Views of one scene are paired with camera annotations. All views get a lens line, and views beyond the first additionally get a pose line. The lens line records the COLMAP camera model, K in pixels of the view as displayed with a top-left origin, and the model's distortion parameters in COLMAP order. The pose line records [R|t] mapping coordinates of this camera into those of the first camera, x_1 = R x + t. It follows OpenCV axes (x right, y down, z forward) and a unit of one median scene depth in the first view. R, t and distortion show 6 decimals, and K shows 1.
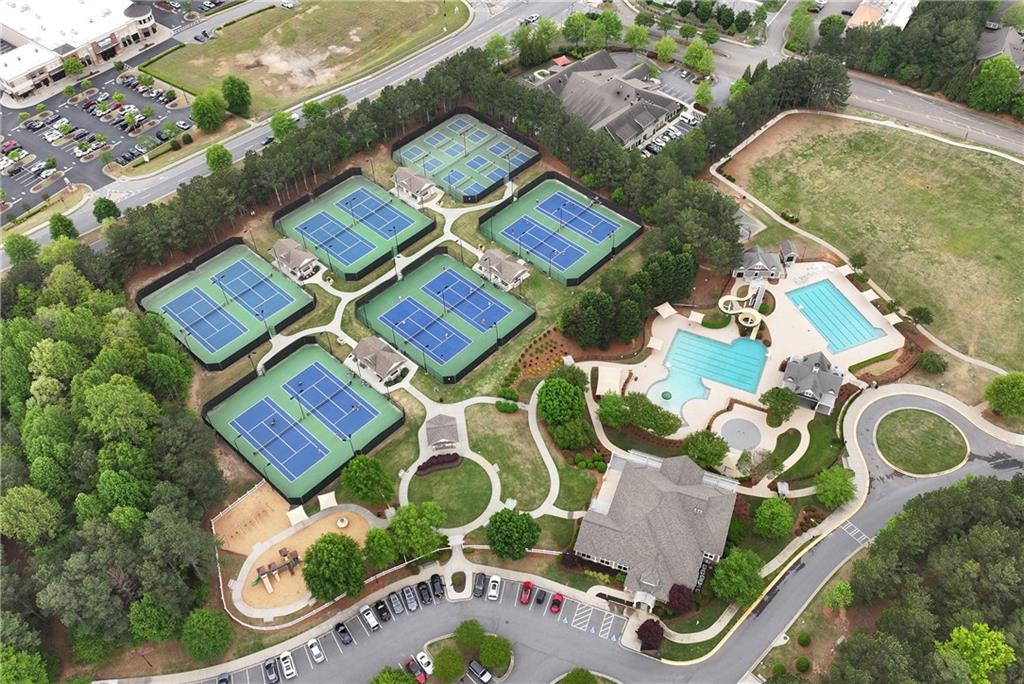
lens RADIAL K [[869.0, 0, 512.0], [0, 869.0, 342.0], [0, 0, 1]] dist [0.004162, -0.000548]
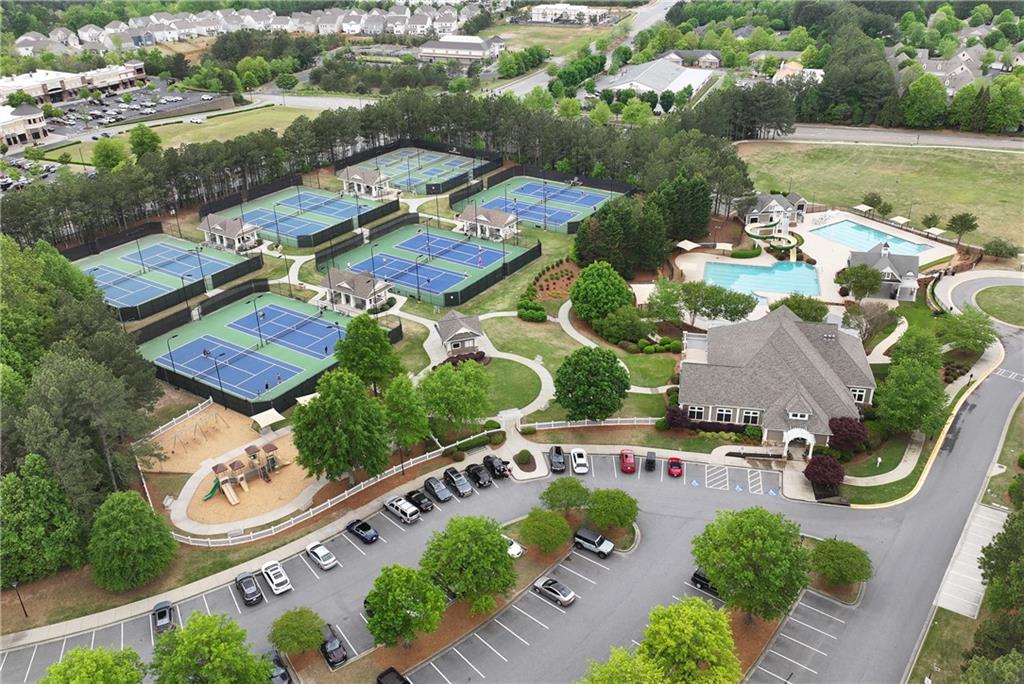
lens RADIAL K [[869.0, 0, 512.0], [0, 869.0, 342.0], [0, 0, 1]] dist [0.004162, -0.000548]
pose [[0.984121, -0.060861, 0.166739, -0.149381], [0.119638, 0.921372, -0.369812, 0.367900], [-0.131122, 0.383888, 0.914022, 0.294658]]
